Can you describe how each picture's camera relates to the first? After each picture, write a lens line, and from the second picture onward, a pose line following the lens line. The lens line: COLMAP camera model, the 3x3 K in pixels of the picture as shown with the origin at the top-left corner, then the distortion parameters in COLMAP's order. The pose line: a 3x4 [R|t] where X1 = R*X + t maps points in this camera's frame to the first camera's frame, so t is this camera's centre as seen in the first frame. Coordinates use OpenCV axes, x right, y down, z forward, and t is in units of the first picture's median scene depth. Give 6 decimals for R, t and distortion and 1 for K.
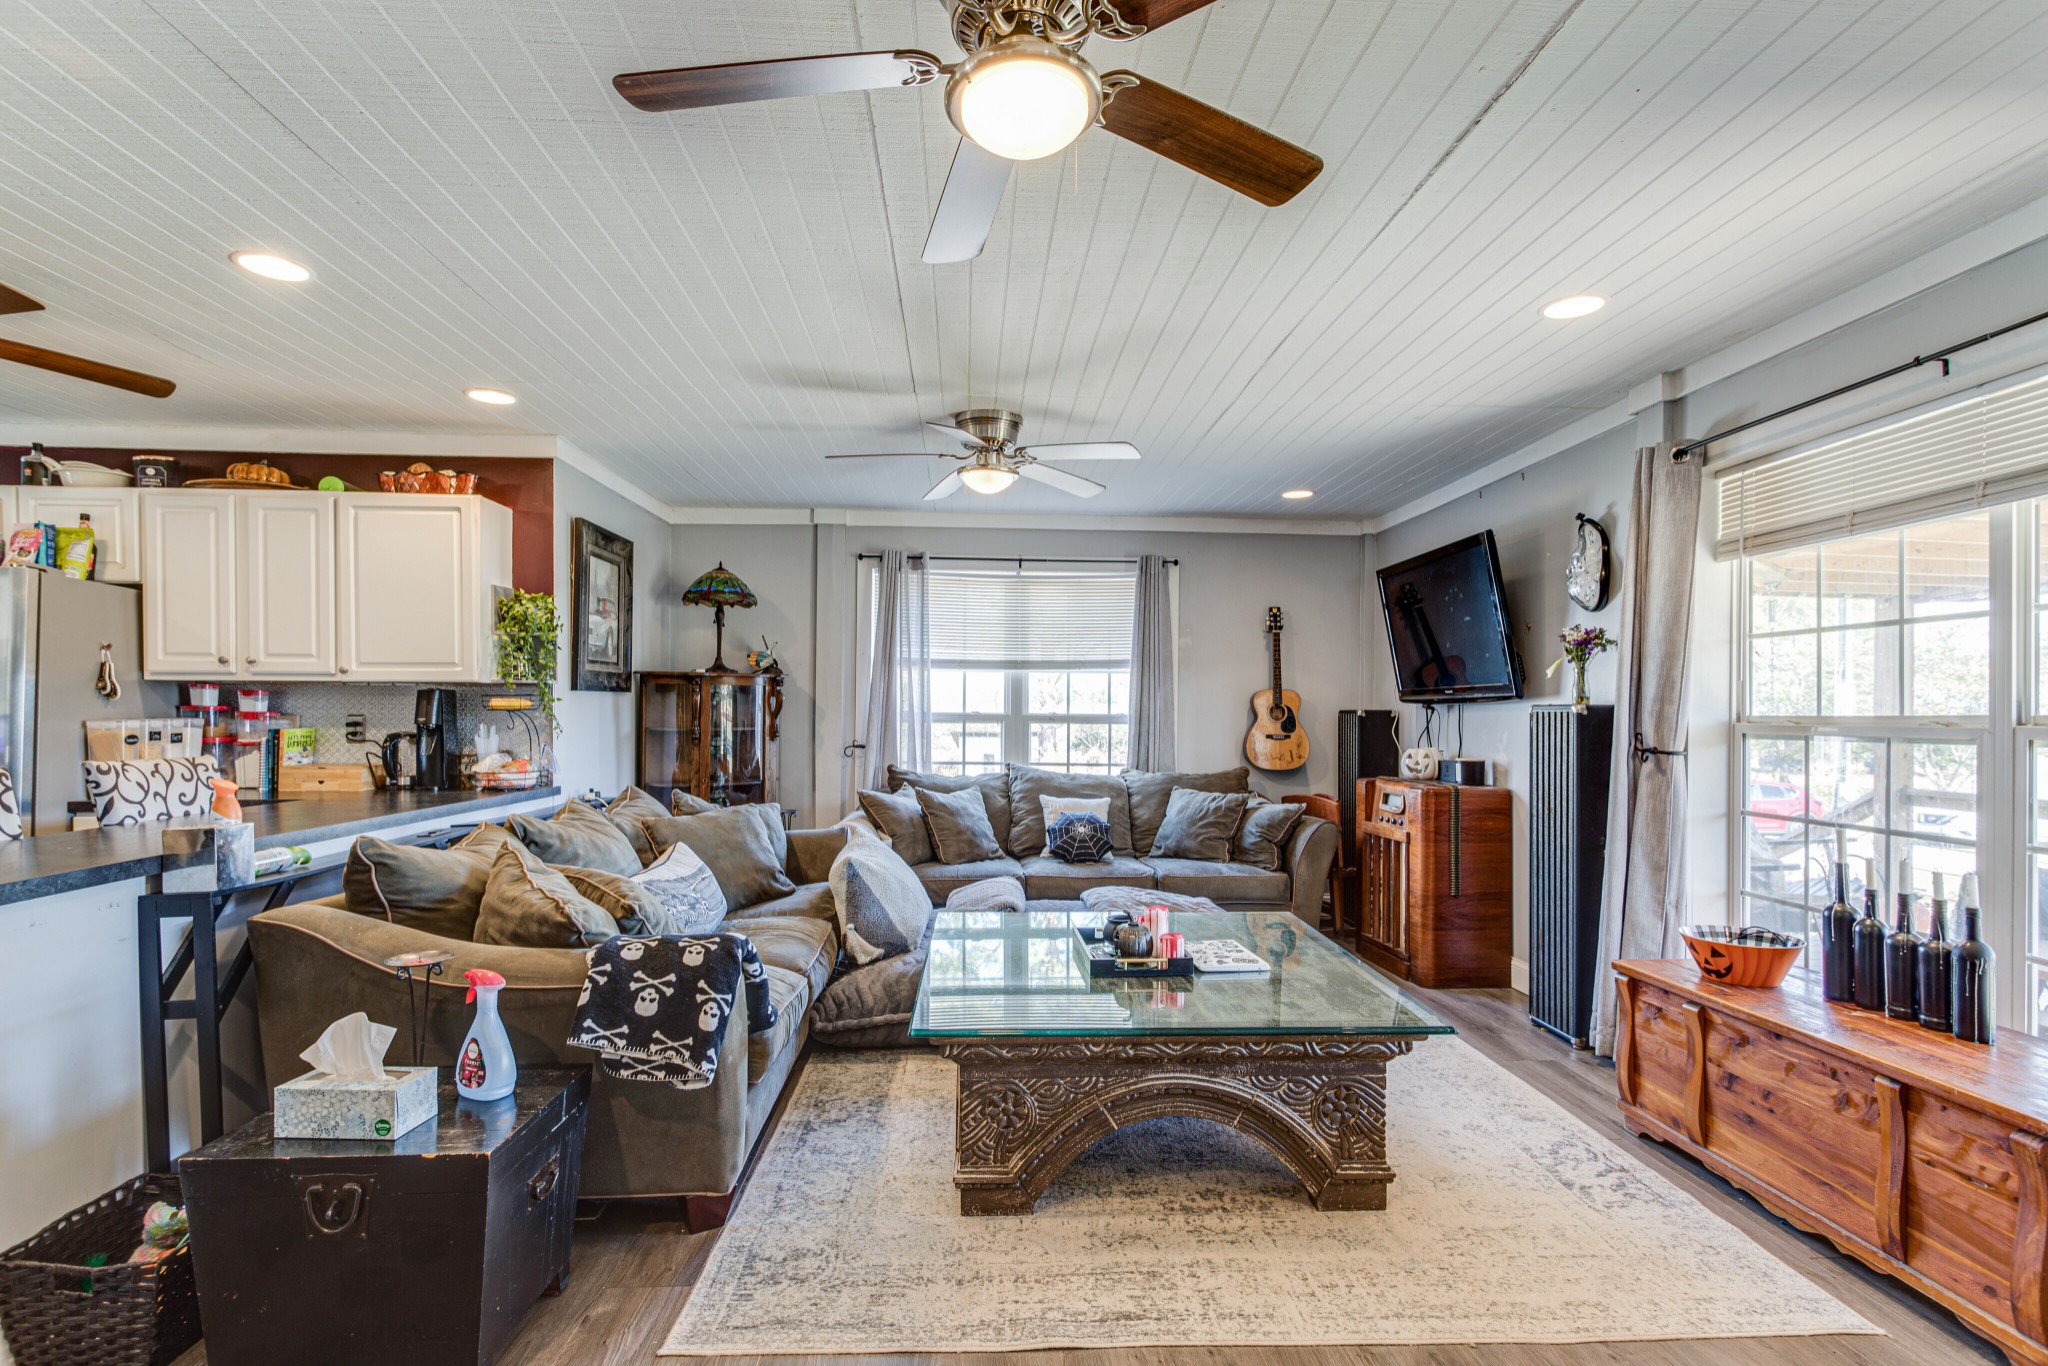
lens RADIAL K [[976.5, 0, 1010.3], [0, 976.5, 715.5], [0, 0, 1]] dist [0.007319, -0.006278]
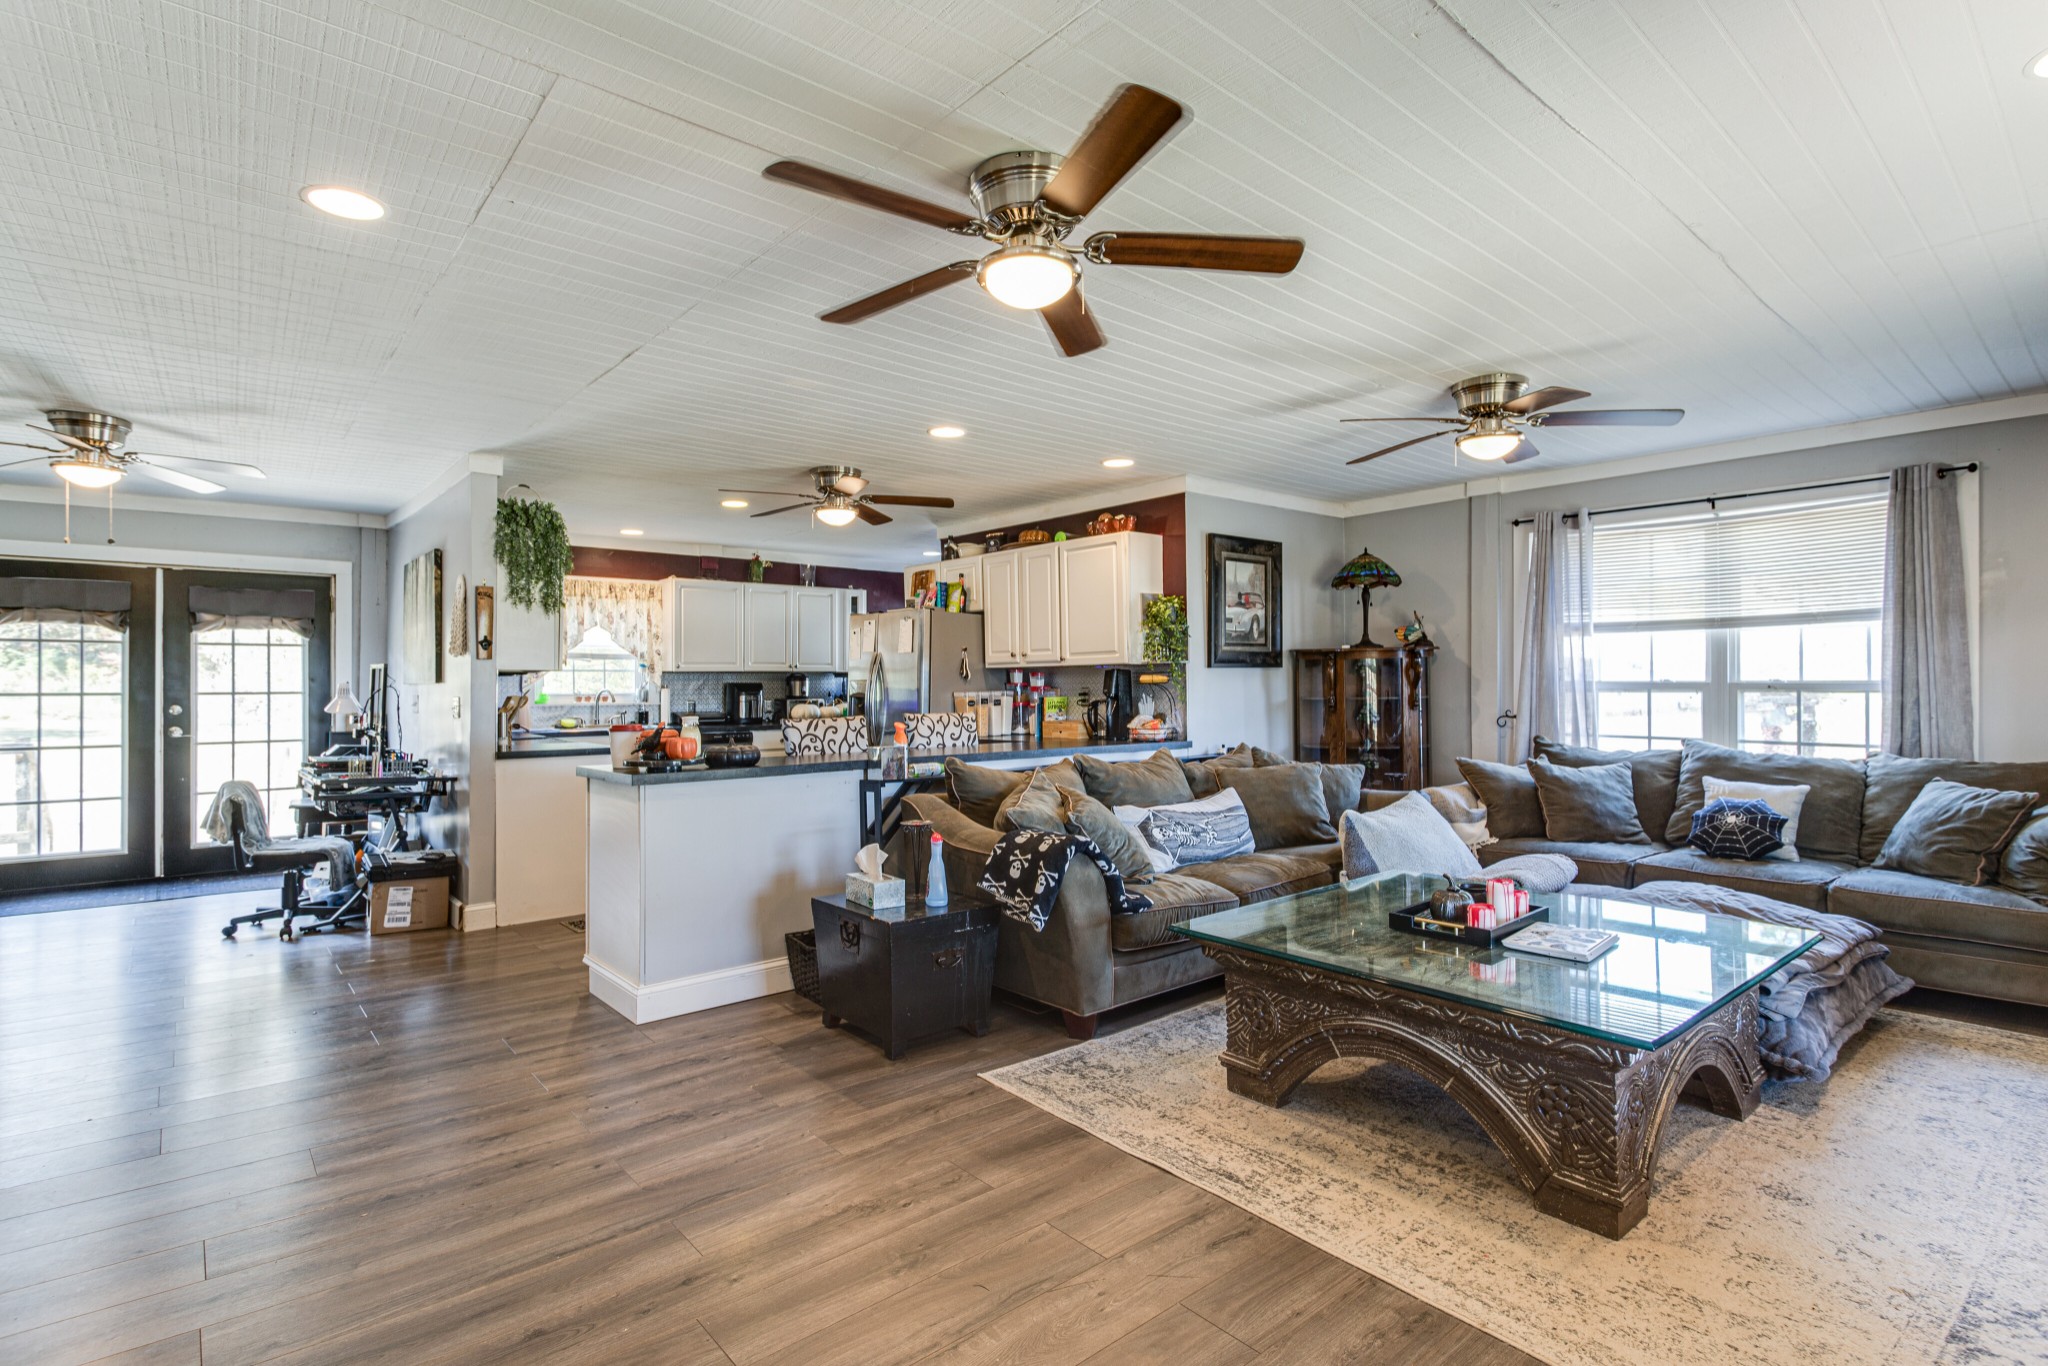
lens RADIAL K [[976.5, 0, 1031.7], [0, 976.5, 672.6], [0, 0, 1]] dist [0.007319, -0.006278]
pose [[0.619216, -0.020304, -0.784958, 0.472332], [0.007854, 0.999776, -0.019665, 0.004769], [0.785181, 0.006012, 0.619237, 0.024823]]
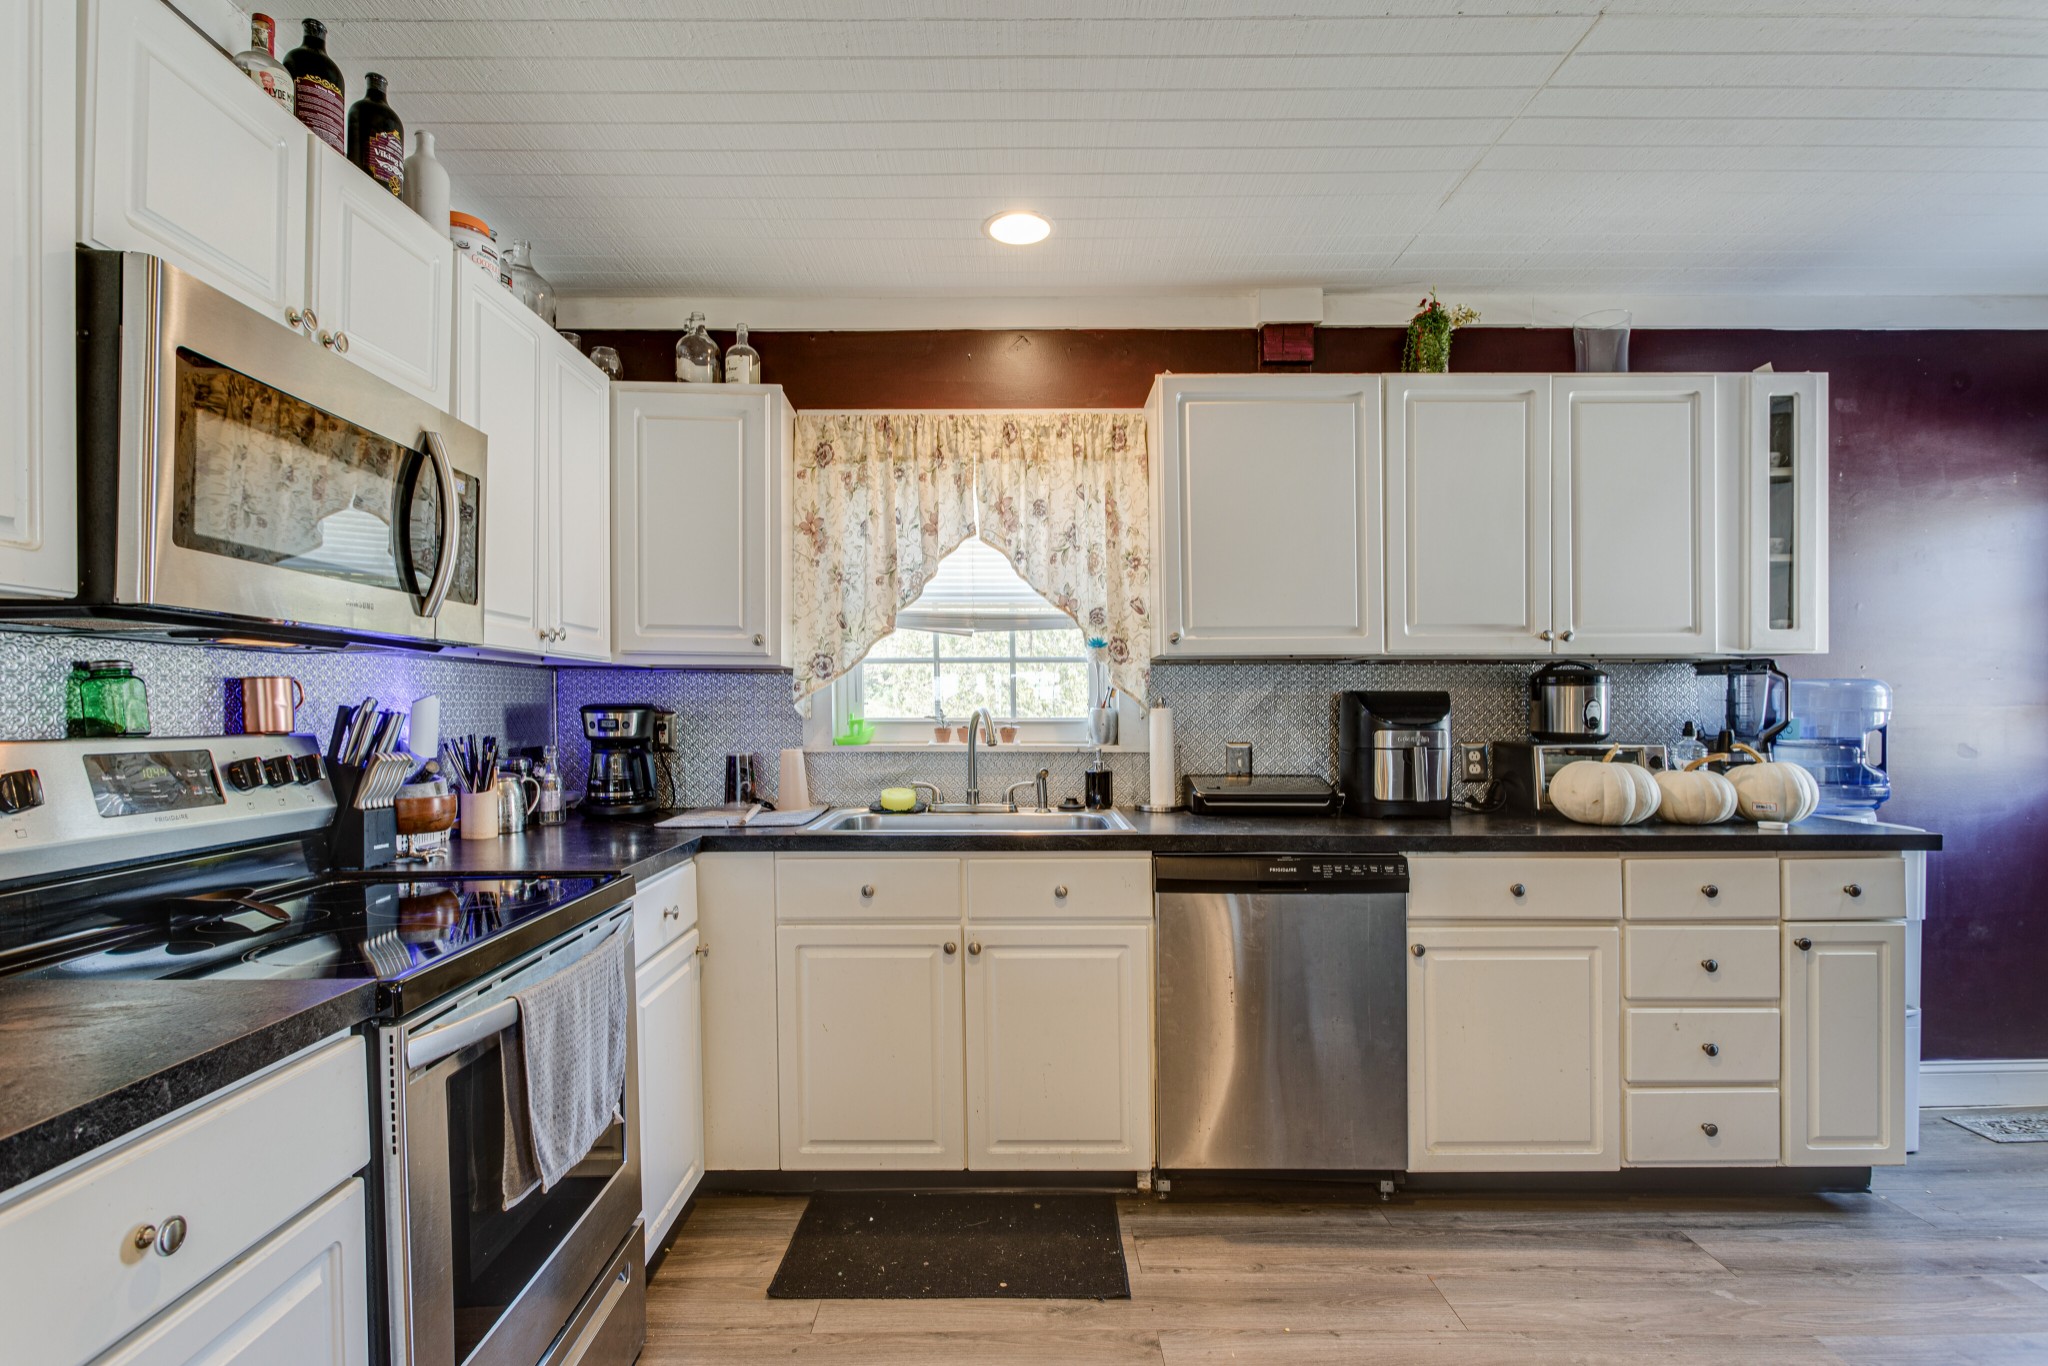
lens RADIAL K [[1010.4, 0, 1003.0], [0, 1010.4, 711.8], [0, 0, 1]] dist [0.001404, -0.000064]
pose [[-0.053290, -0.011558, -0.998512, -0.850259], [-0.003399, 0.999929, -0.011393, 0.004528], [0.998573, 0.002787, -0.053326, 0.613181]]
